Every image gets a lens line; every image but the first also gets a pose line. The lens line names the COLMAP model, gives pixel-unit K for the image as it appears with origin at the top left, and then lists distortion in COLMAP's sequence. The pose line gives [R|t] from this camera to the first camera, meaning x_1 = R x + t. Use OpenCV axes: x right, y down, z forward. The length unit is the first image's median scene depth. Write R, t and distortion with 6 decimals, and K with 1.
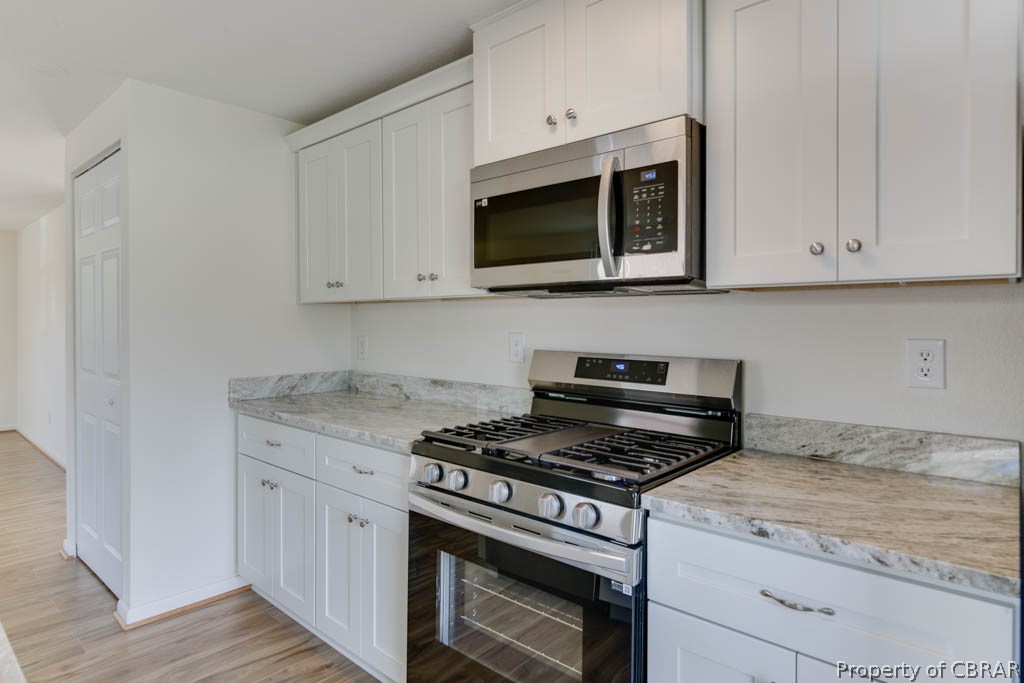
lens RADIAL K [[584.5, 0, 510.0], [0, 584.5, 333.3], [0, 0, 1]] dist [-0.004596, -0.001755]
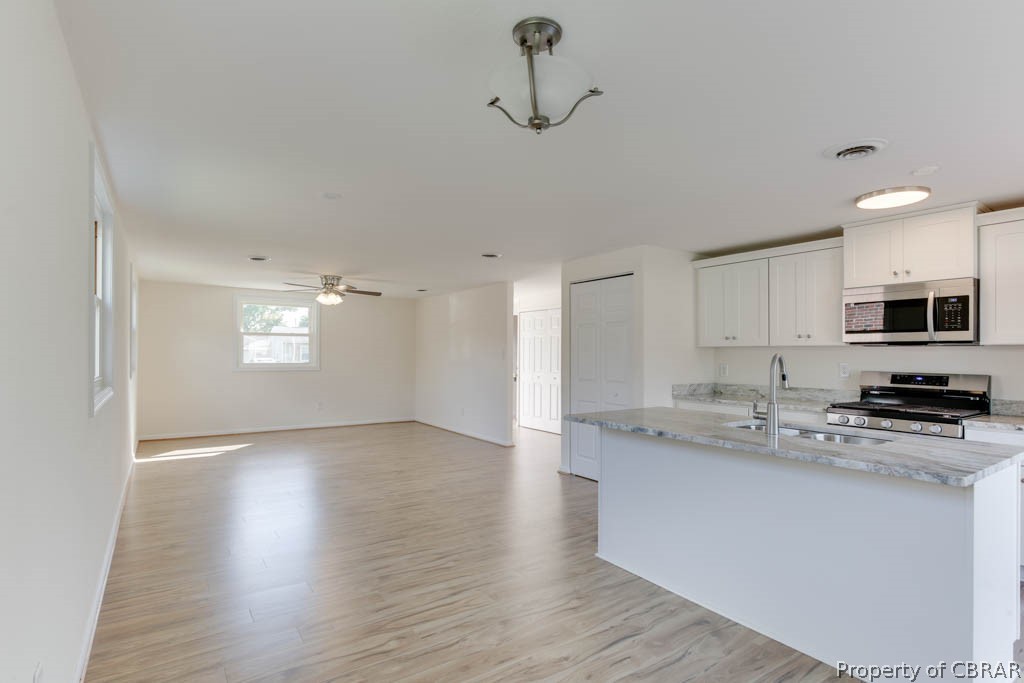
lens RADIAL K [[520.8, 0, 517.2], [0, 520.8, 355.2], [0, 0, 1]] dist [-0.003160, -0.000051]
pose [[0.973654, 0.007290, -0.227913, -0.885871], [-0.012057, 0.999737, -0.019532, 0.027487], [0.227710, 0.021766, 0.973486, -1.315592]]
